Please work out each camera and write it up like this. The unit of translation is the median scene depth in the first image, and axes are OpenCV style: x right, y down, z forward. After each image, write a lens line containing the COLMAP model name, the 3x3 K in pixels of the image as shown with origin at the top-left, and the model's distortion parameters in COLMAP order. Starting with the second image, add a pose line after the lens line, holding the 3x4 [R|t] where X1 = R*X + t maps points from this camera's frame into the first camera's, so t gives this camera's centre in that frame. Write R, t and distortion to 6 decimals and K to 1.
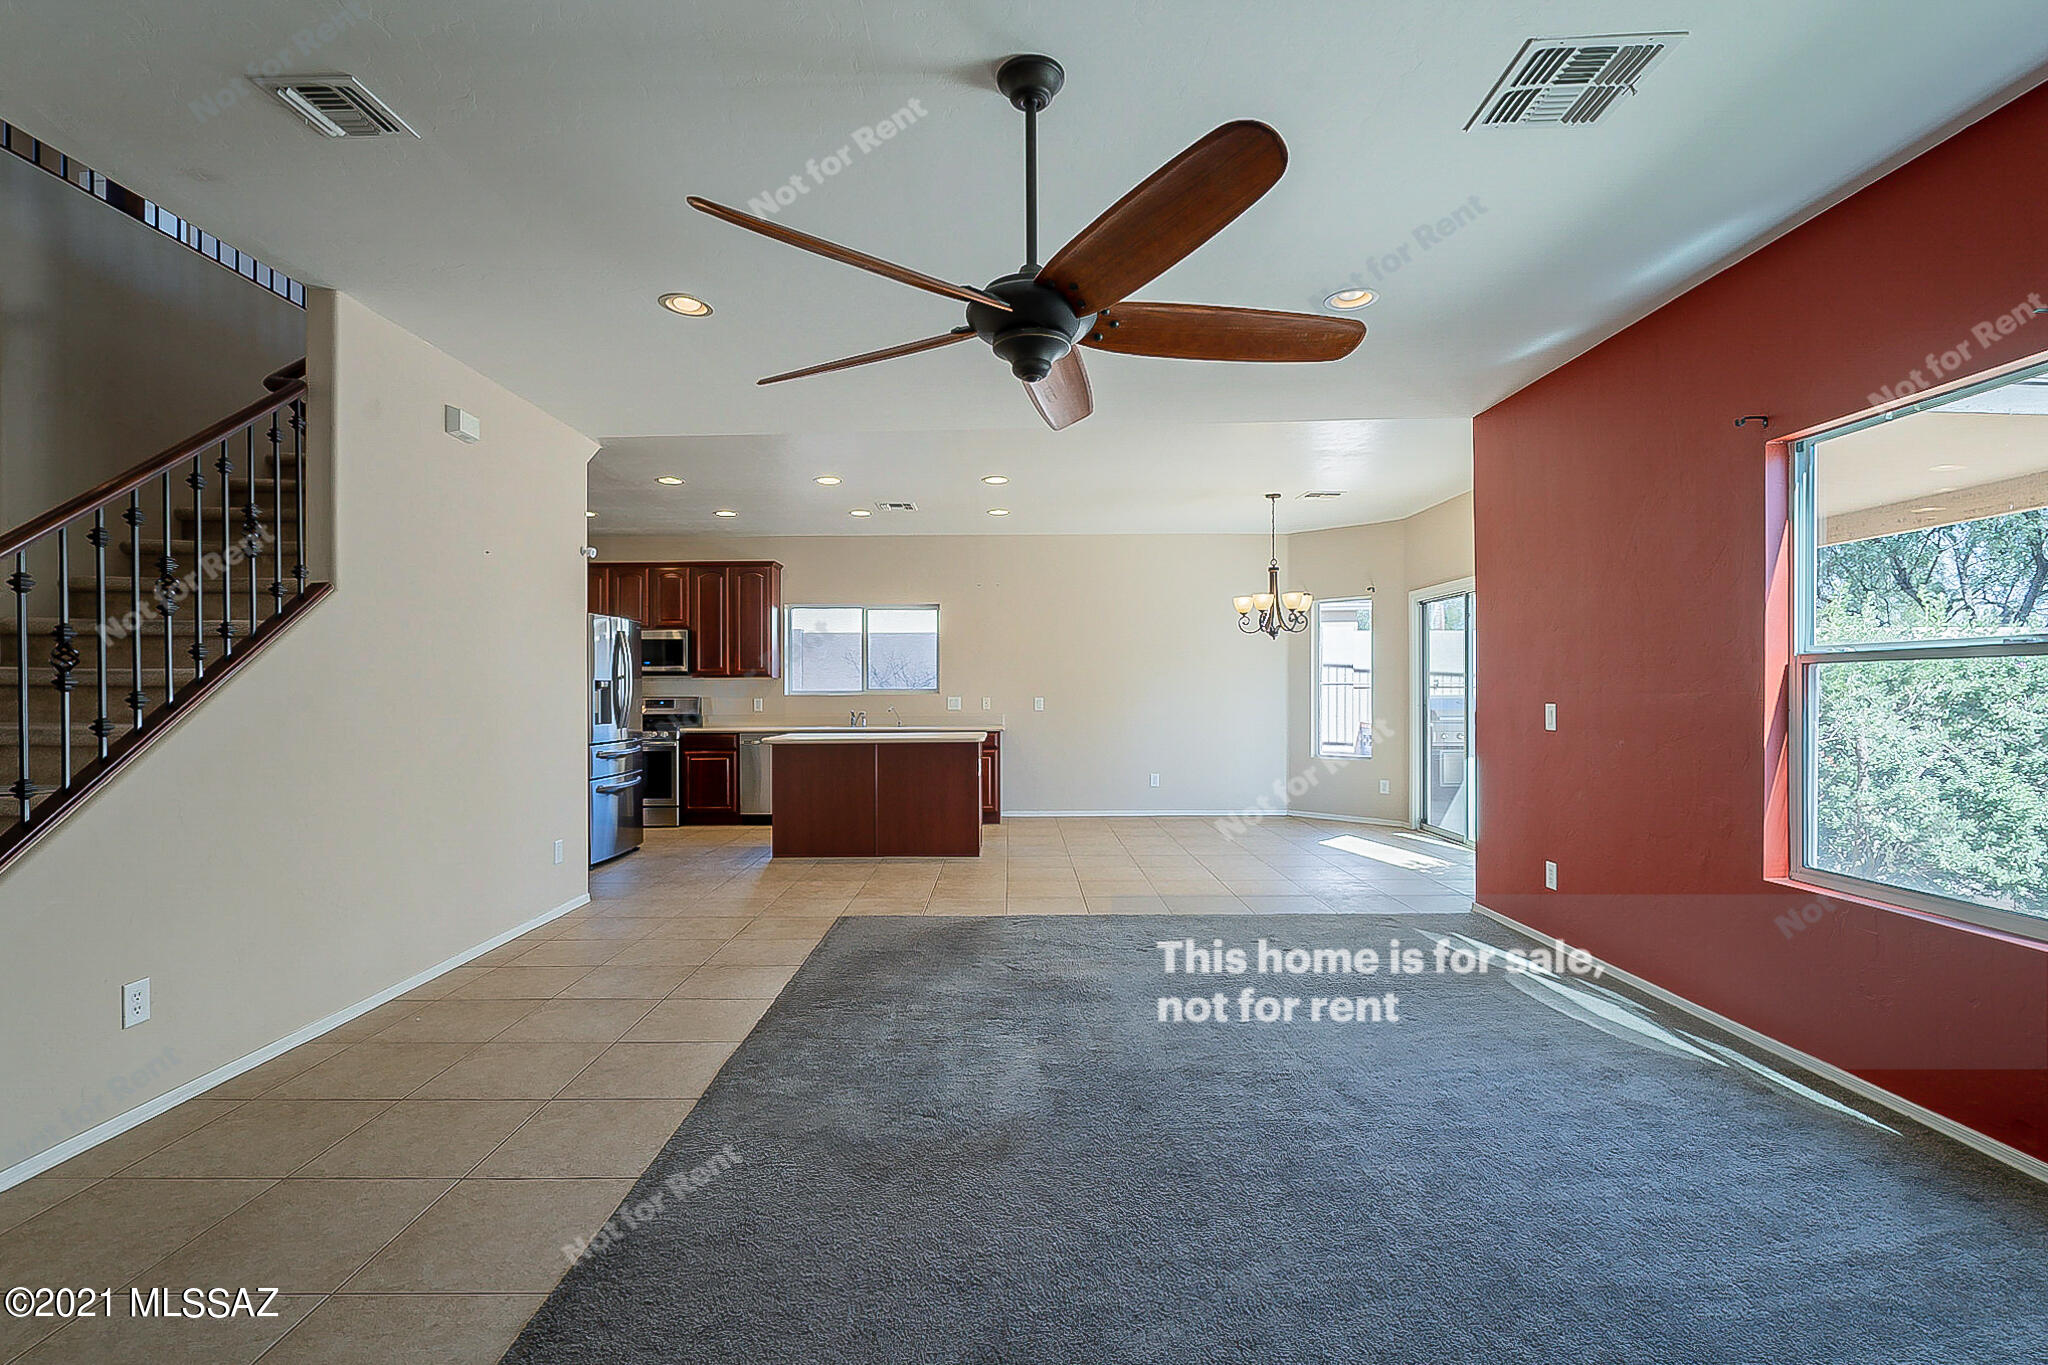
lens RADIAL K [[937.2, 0, 1026.9], [0, 937.2, 687.0], [0, 0, 1]] dist [0.001891, 0.000235]
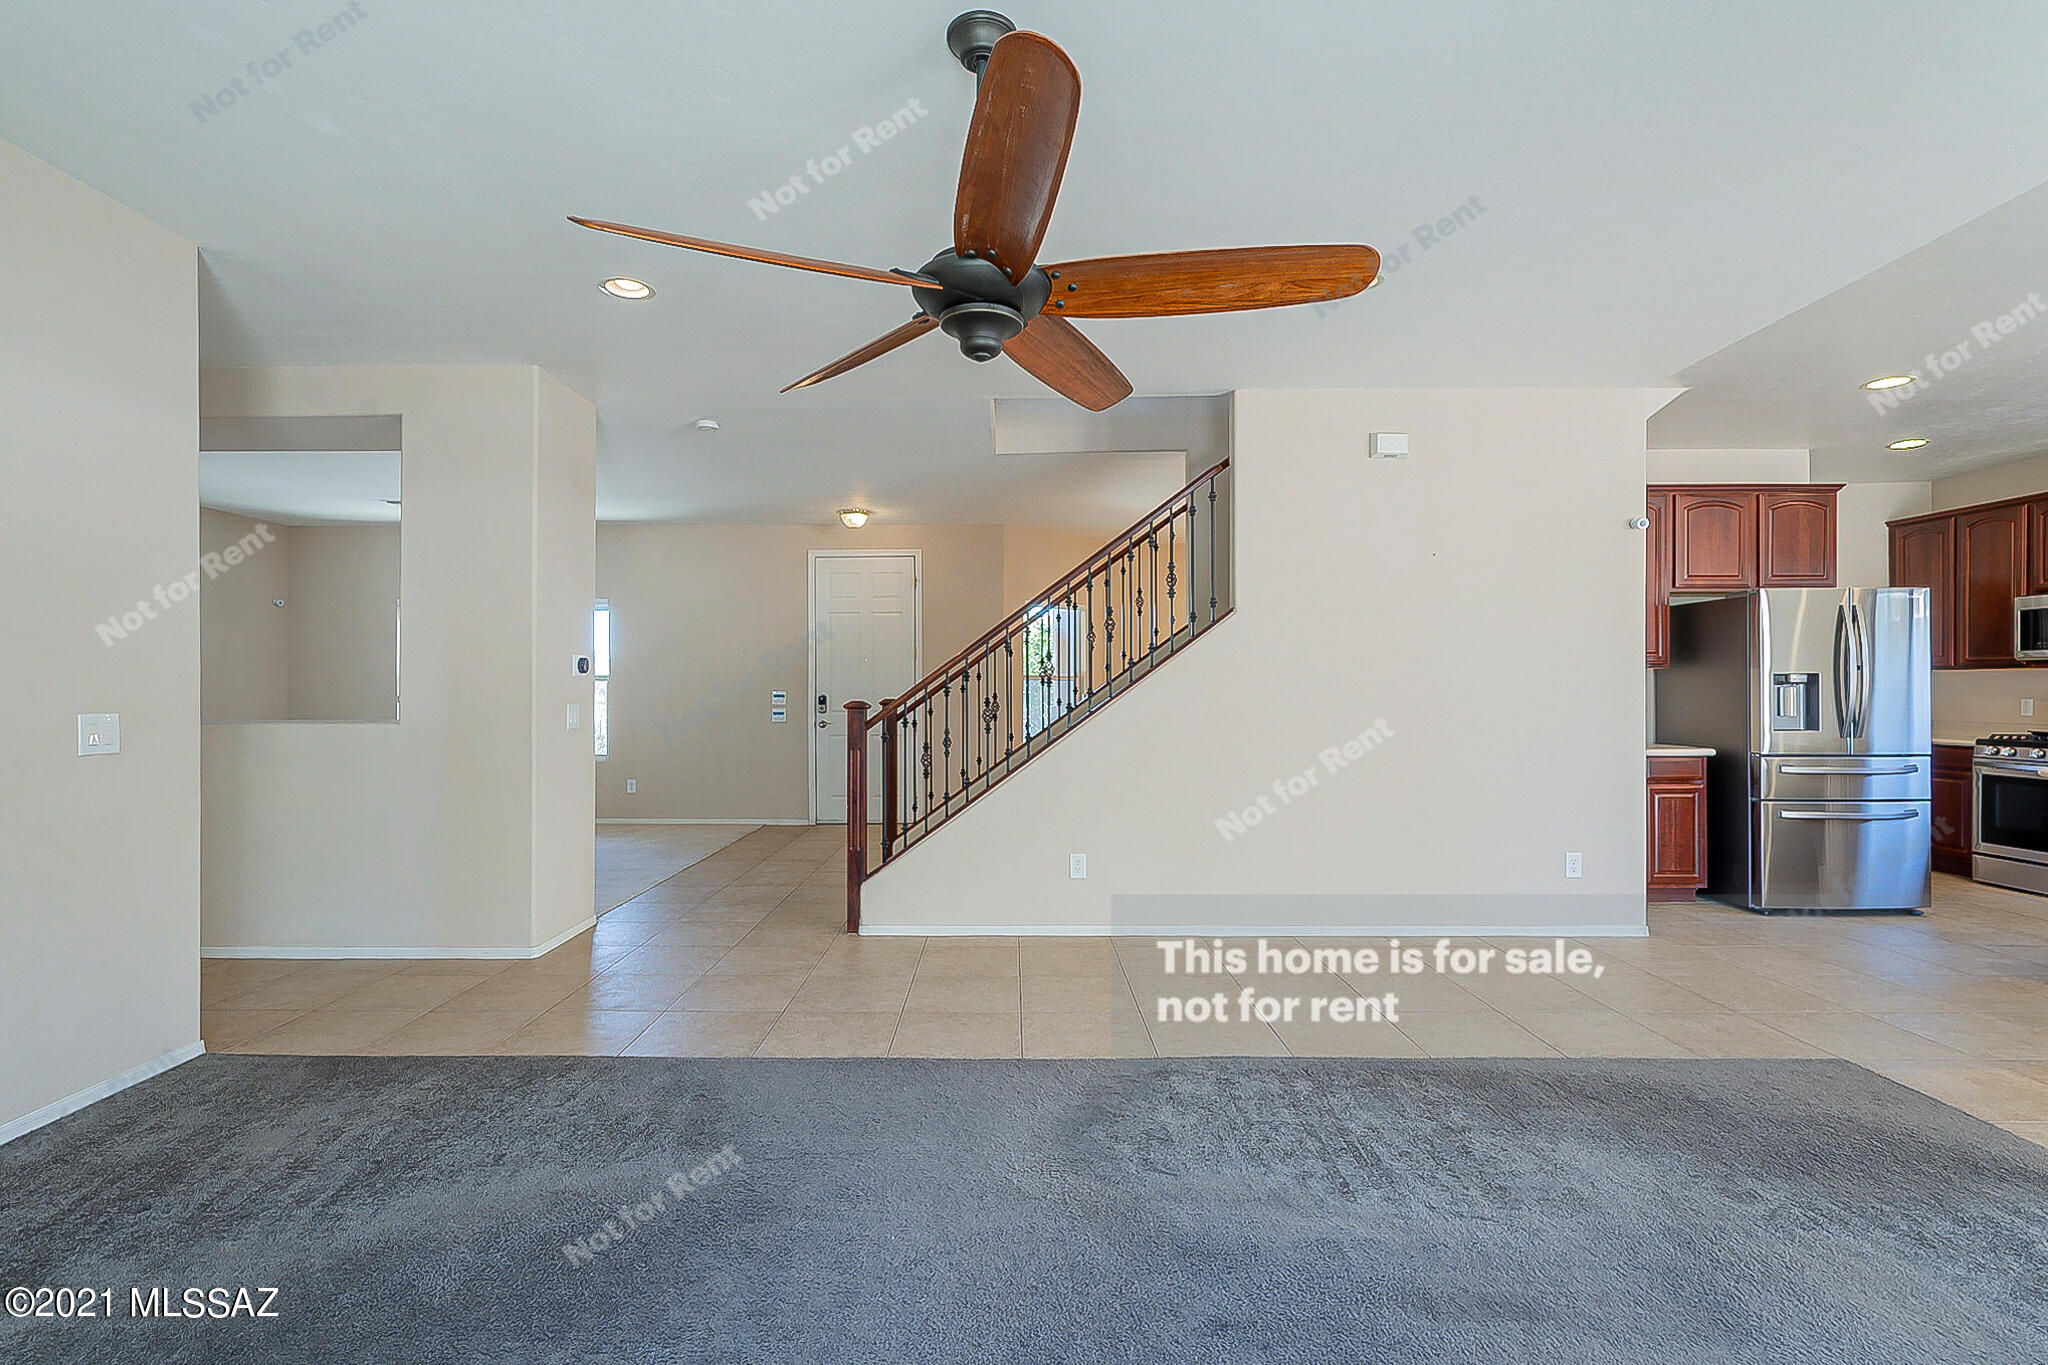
lens RADIAL K [[937.2, 0, 1026.9], [0, 937.2, 687.0], [0, 0, 1]] dist [0.001891, 0.000235]
pose [[-0.013939, -0.001855, -0.999901, 0.619006], [0.003733, 0.999991, -0.001907, 0.005188], [0.999896, -0.003760, -0.013932, 0.722136]]
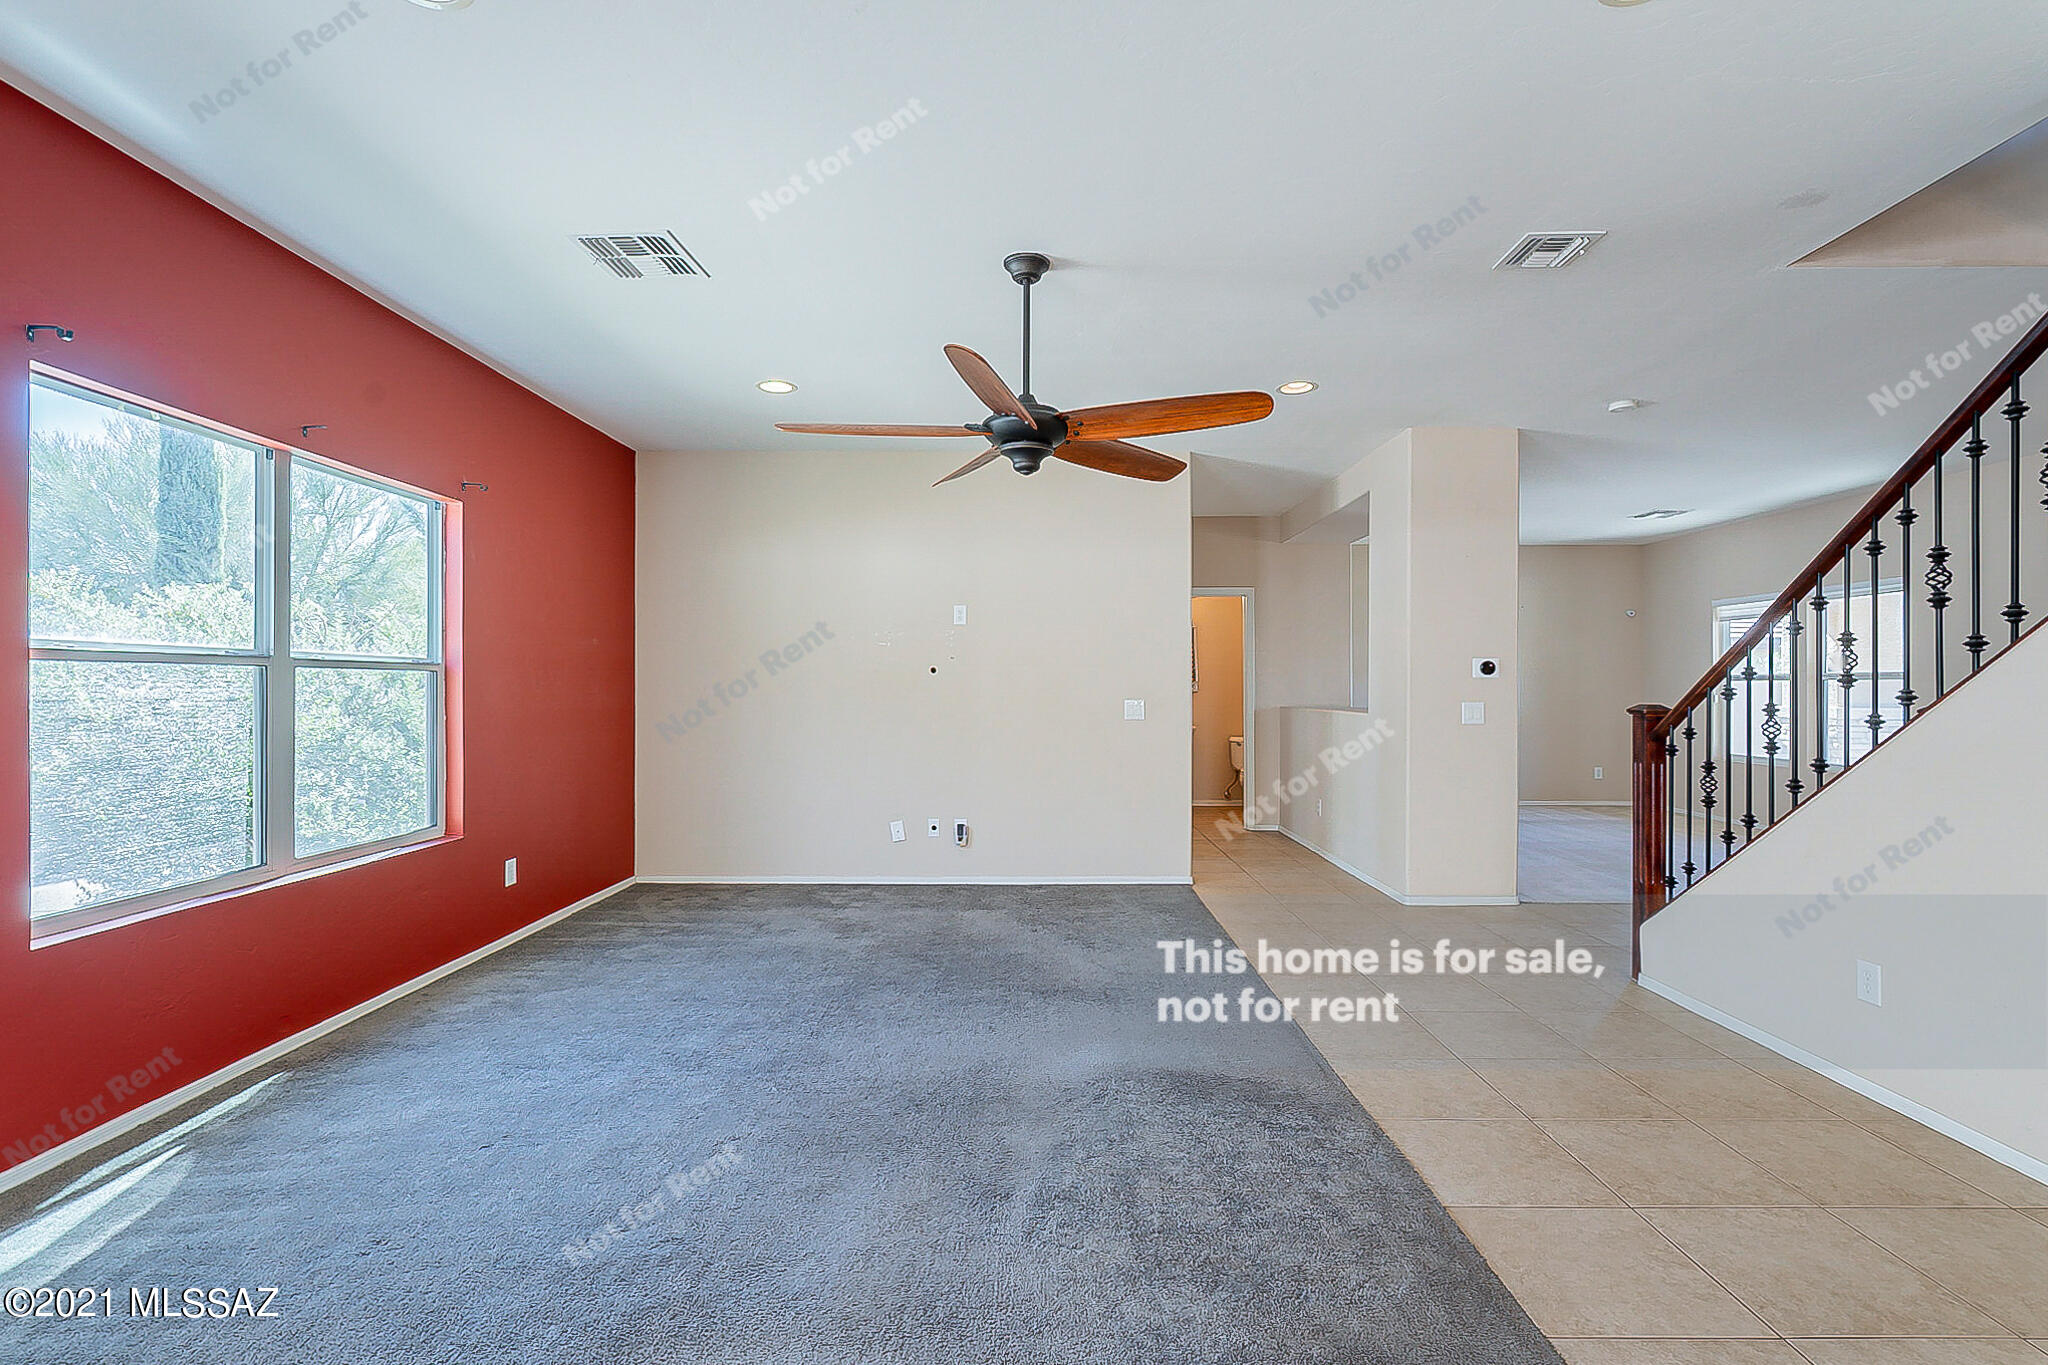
lens RADIAL K [[943.8, 0, 1027.6], [0, 943.8, 690.6], [0, 0, 1]] dist [0.000840, -0.000054]
pose [[-0.999665, 0.001811, 0.025814, -0.021463], [0.001836, 0.999998, 0.000944, 0.001141], [-0.025812, 0.000991, -0.999666, 1.635360]]
